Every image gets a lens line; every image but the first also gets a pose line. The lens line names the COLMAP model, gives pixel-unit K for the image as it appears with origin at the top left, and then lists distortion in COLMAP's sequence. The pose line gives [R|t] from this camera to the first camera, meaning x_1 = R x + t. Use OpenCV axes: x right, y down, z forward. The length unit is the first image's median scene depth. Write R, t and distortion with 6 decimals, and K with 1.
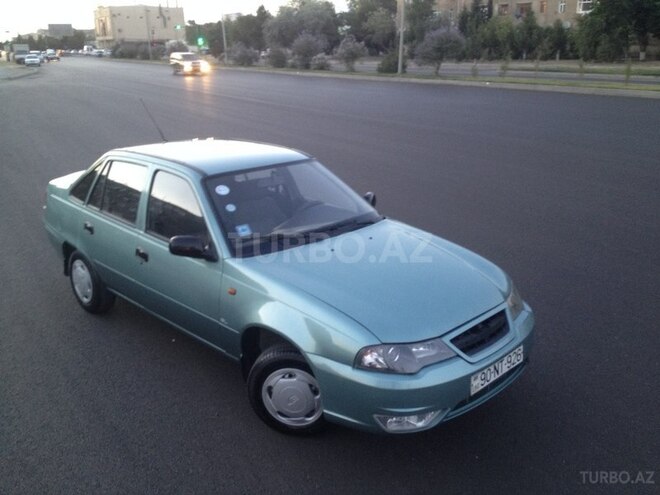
lens RADIAL K [[633.7, 0, 319.1], [0, 633.7, 247.6], [0, 0, 1]] dist [0.107229, -0.185327]
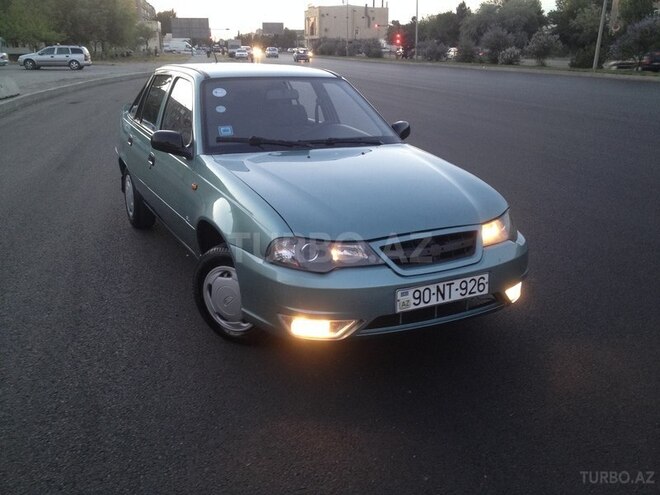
lens RADIAL K [[633.7, 0, 319.1], [0, 633.7, 247.6], [0, 0, 1]] dist [0.107229, -0.185327]
pose [[0.952299, 0.111543, -0.284049, 0.245728], [-0.113563, 0.993486, 0.009401, 0.097715], [0.283248, 0.023305, 0.958764, 0.096277]]
